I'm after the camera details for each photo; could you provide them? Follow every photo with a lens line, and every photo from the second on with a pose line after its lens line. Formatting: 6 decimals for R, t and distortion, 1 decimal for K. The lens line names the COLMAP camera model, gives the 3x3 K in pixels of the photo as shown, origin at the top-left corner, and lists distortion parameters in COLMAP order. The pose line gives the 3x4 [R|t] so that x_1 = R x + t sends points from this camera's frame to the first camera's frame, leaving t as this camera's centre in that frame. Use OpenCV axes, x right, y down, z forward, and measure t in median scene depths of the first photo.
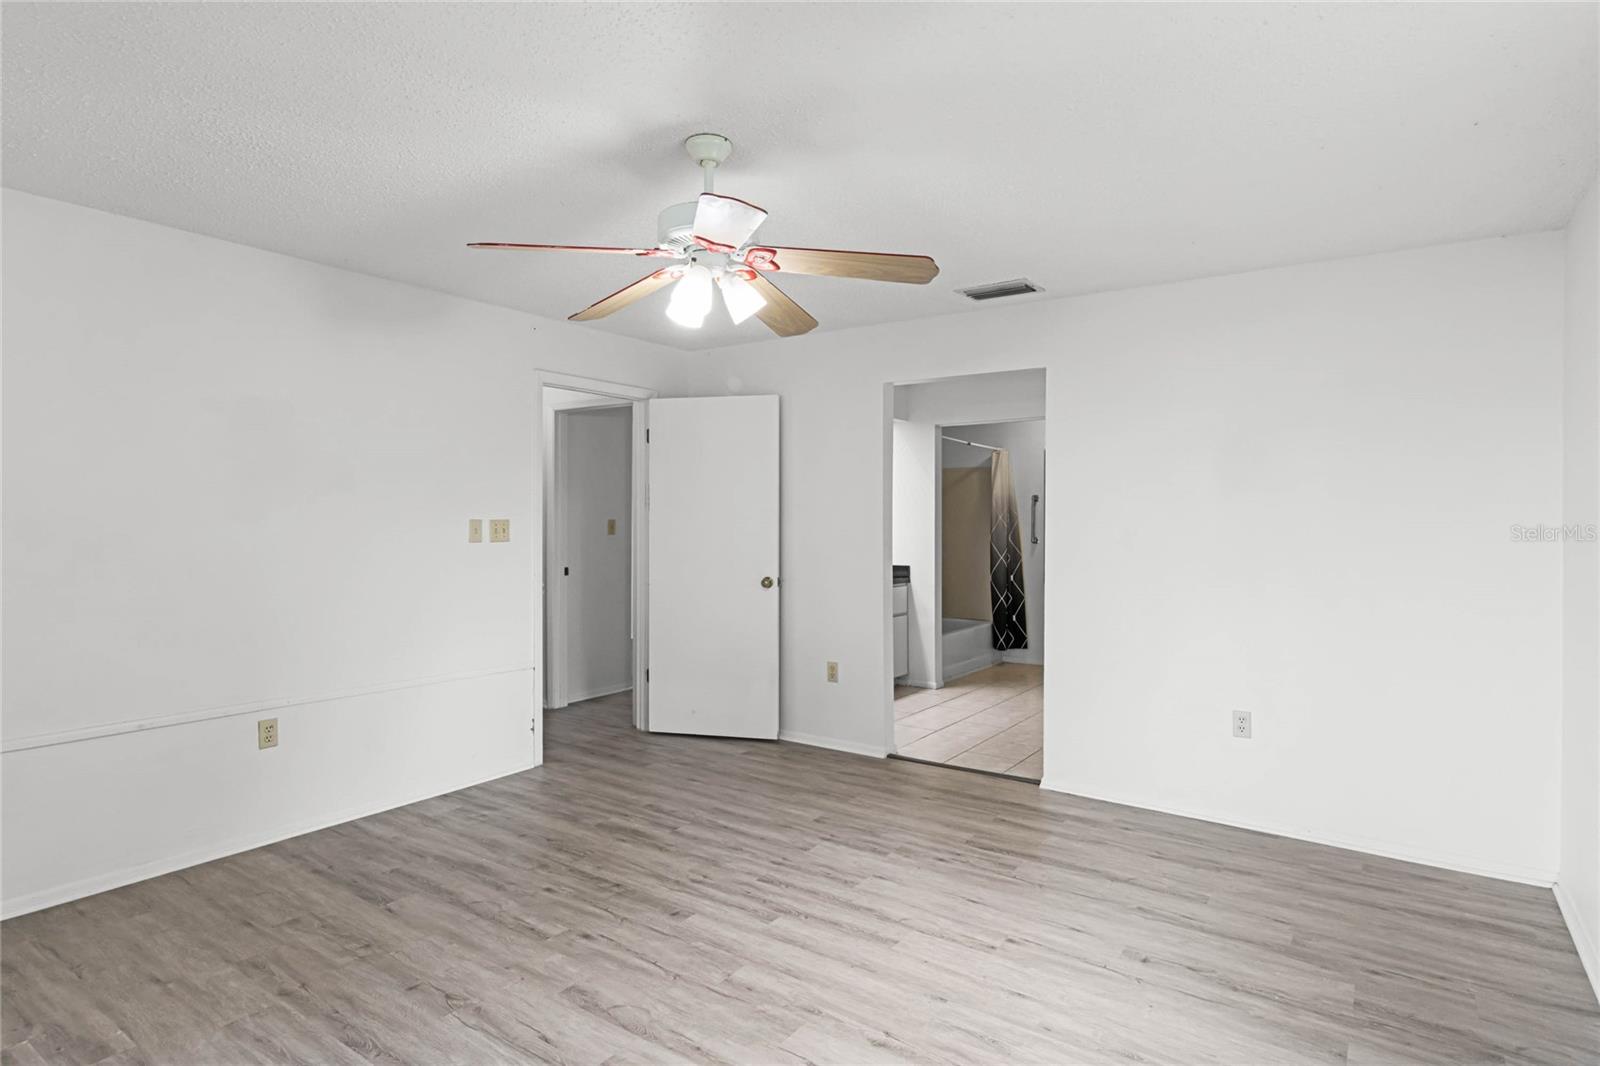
lens RADIAL K [[845.1, 0, 800.0], [0, 845.1, 533.0], [0, 0, 1]] dist [-0.001841, -0.000211]
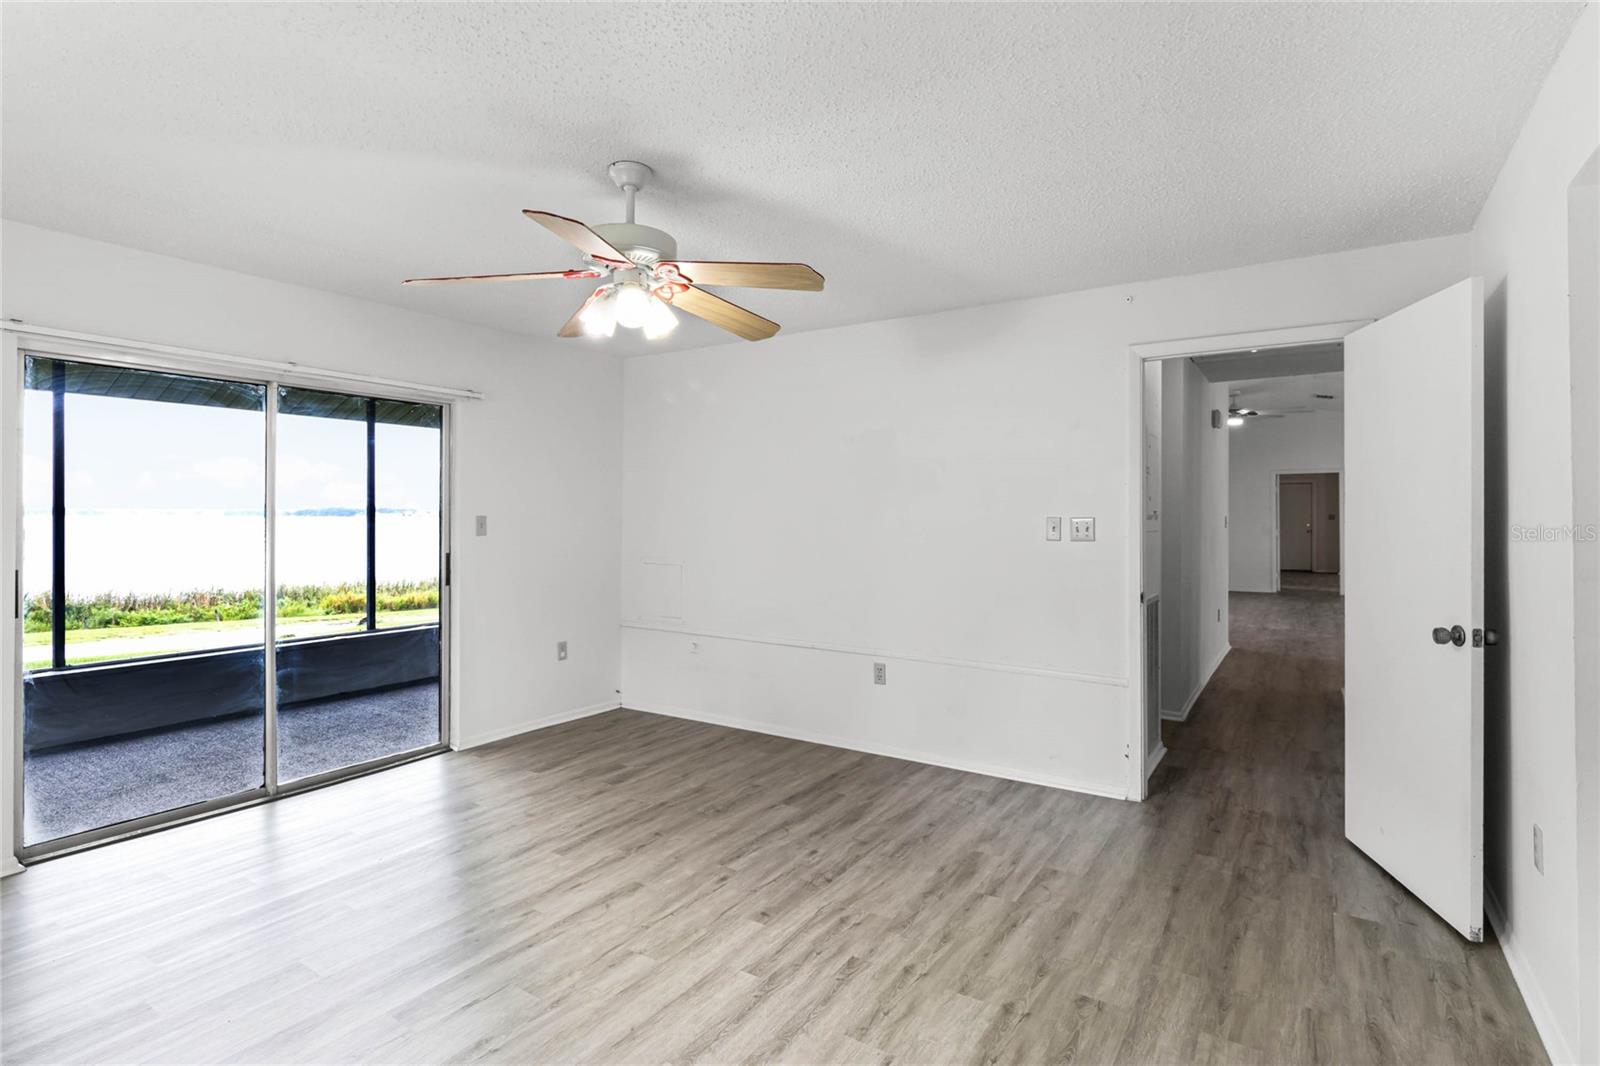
lens RADIAL K [[794.4, 0, 795.5], [0, 794.4, 518.6], [0, 0, 1]] dist [0.000179, -0.001020]
pose [[0.019164, -0.003089, -0.999812, 0.713644], [-0.014194, 0.999894, -0.003362, -0.004023], [0.999716, 0.014256, 0.019118, 0.933016]]
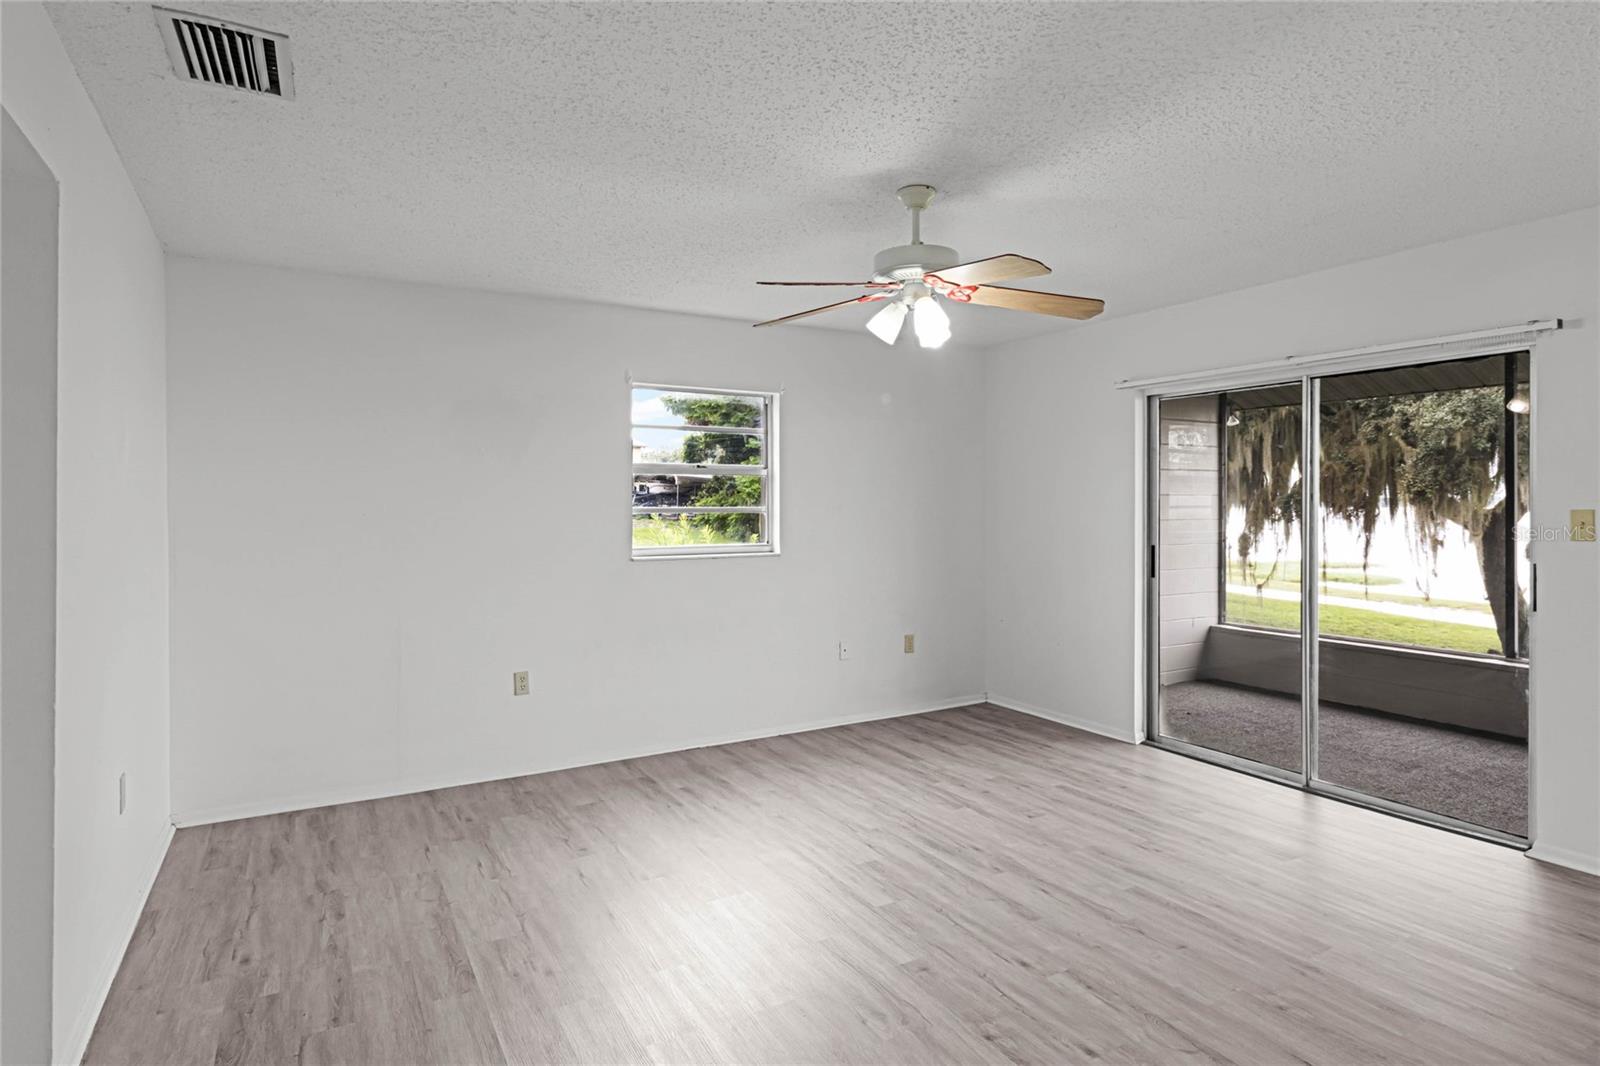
lens RADIAL K [[845.1, 0, 800.0], [0, 845.1, 533.0], [0, 0, 1]] dist [-0.001841, -0.000211]
pose [[-0.902583, -0.016580, 0.430196, -0.366777], [0.005668, 0.998714, 0.050383, -0.034270], [-0.430478, 0.047914, -0.901329, 1.667760]]
